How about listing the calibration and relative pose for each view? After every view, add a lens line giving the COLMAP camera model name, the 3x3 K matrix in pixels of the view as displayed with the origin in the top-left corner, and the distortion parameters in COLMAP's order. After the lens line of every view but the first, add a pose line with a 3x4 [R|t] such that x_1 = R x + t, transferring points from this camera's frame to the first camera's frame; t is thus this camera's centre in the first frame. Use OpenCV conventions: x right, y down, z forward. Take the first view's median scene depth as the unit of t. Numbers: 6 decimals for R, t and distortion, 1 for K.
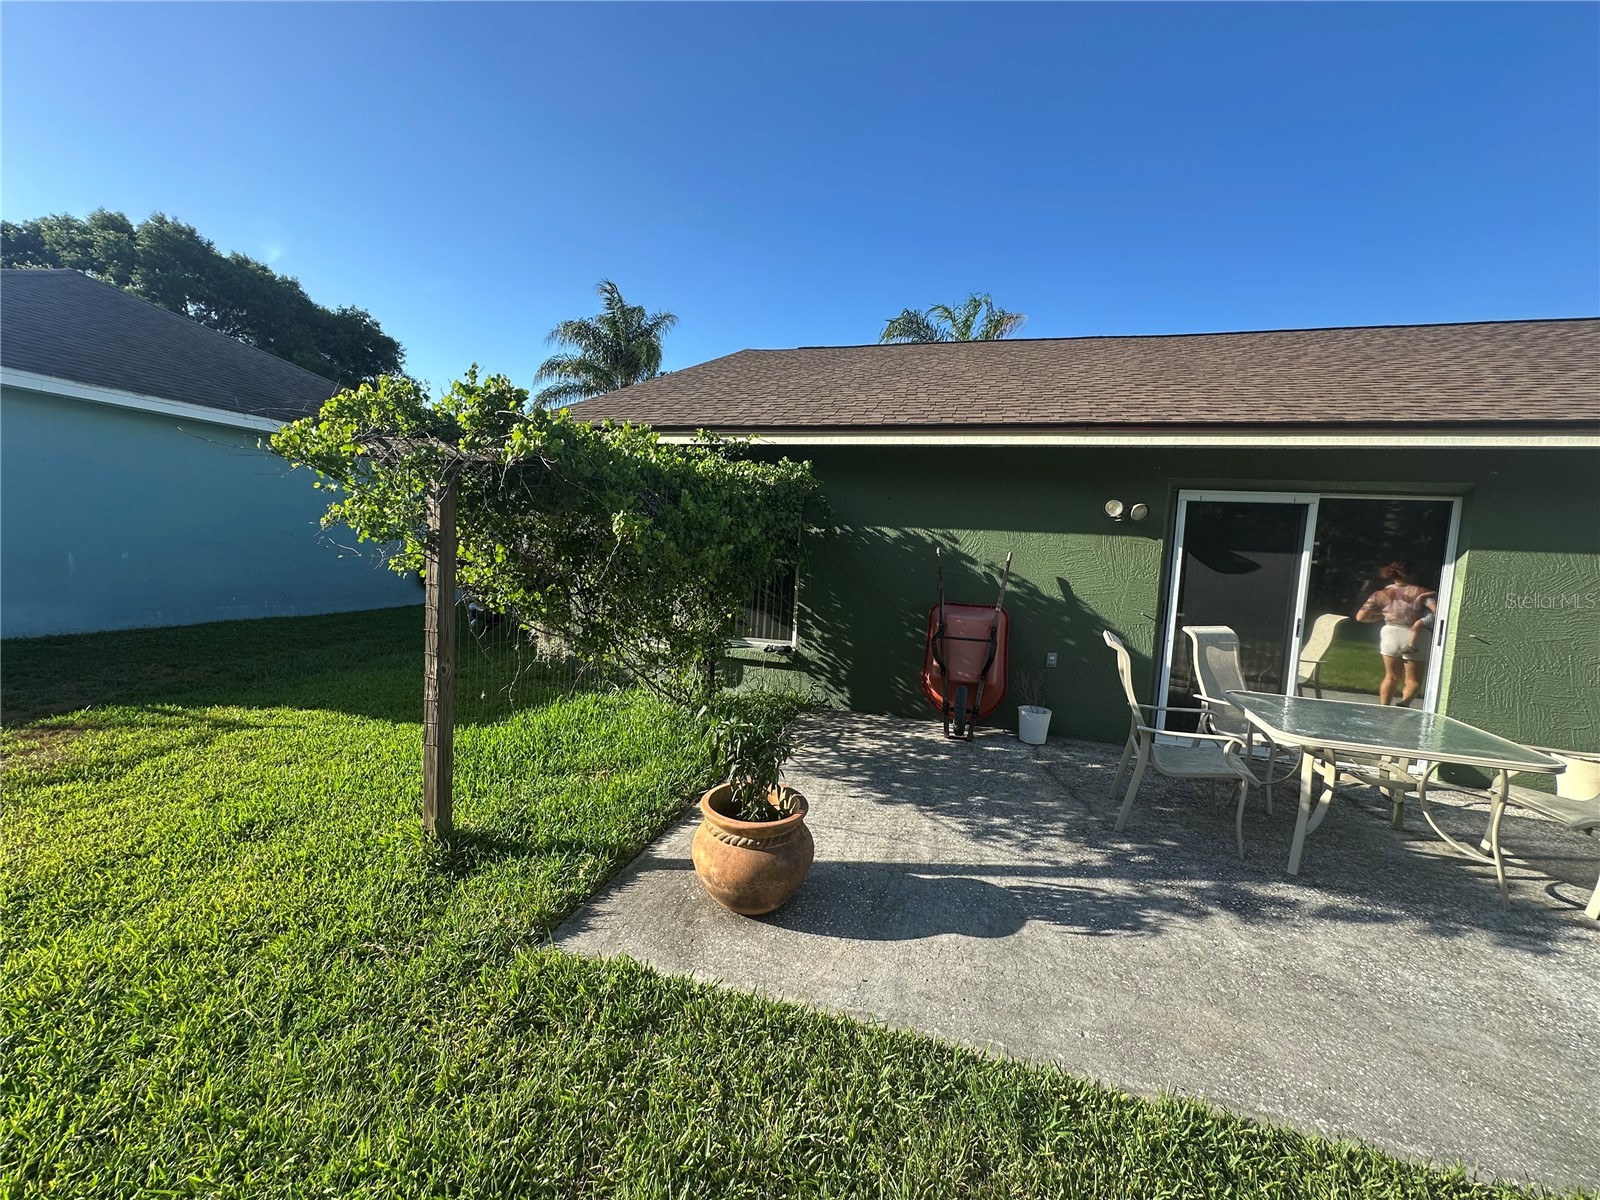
lens RADIAL K [[636.6, 0, 800.0], [0, 636.6, 600.0], [0, 0, 1]] dist [-0.003669, 0.000626]
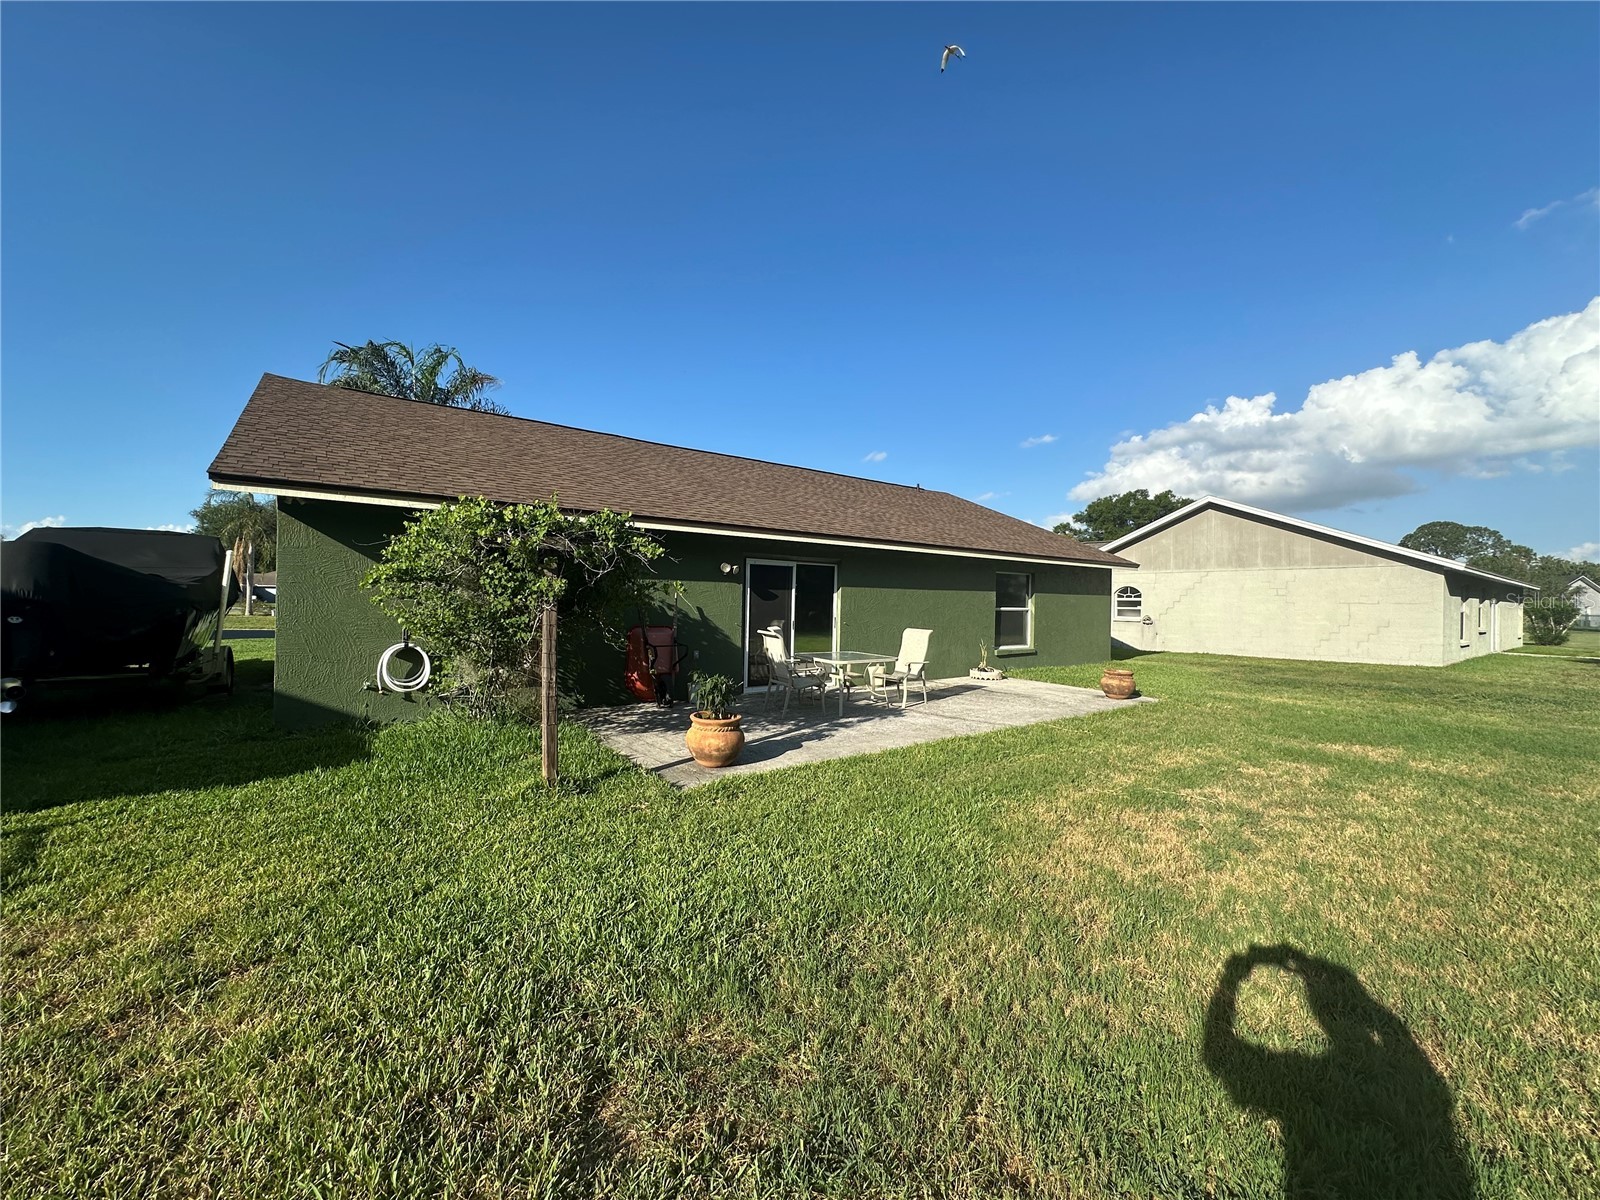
lens RADIAL K [[636.6, 0, 800.0], [0, 636.6, 600.0], [0, 0, 1]] dist [-0.003669, 0.000626]
pose [[0.603007, -0.034416, 0.796993, -0.842254], [0.076395, 0.996968, -0.014750, -0.006702], [-0.794069, 0.069781, 0.603809, -0.278863]]
